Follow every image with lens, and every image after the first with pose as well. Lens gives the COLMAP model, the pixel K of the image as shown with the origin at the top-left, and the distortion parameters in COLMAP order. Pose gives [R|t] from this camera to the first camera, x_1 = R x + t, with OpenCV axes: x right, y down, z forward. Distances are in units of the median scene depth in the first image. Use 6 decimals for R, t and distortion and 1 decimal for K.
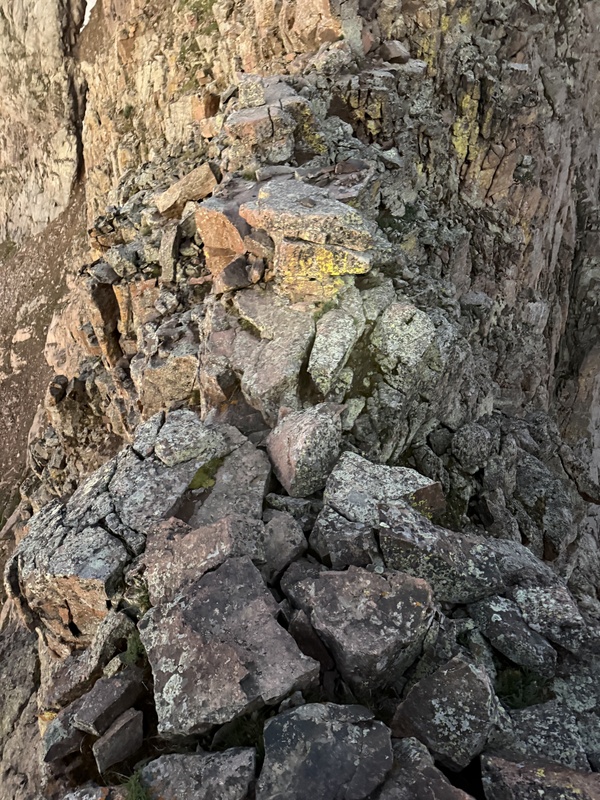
lens RADIAL K [[570.8, 0, 293.0], [0, 570.8, 395.7], [0, 0, 1]] dist [0.013737, 0.003322]
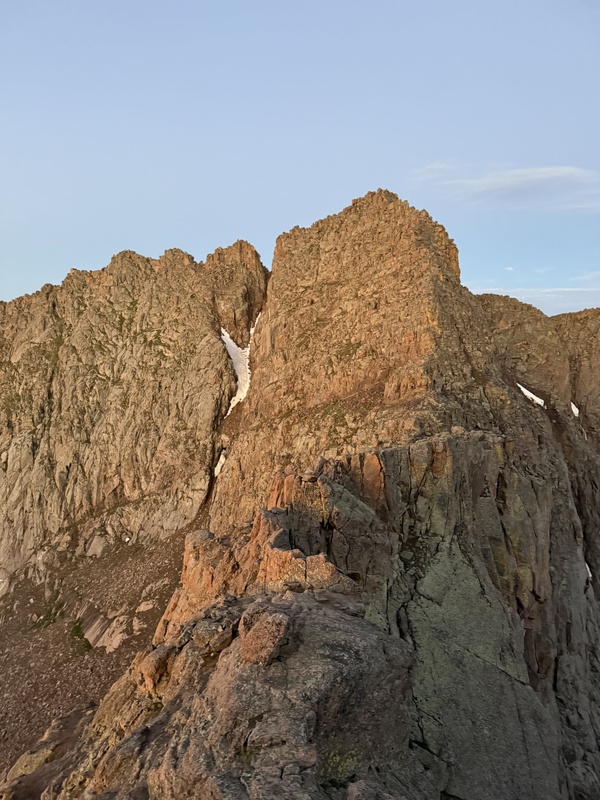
lens RADIAL K [[570.8, 0, 297.1], [0, 570.8, 401.3], [0, 0, 1]] dist [0.013737, 0.003322]
pose [[0.995397, 0.066911, -0.068613, -0.062454], [-0.094096, 0.818217, -0.567157, 0.214087], [0.018191, 0.571003, 0.820747, -0.333711]]
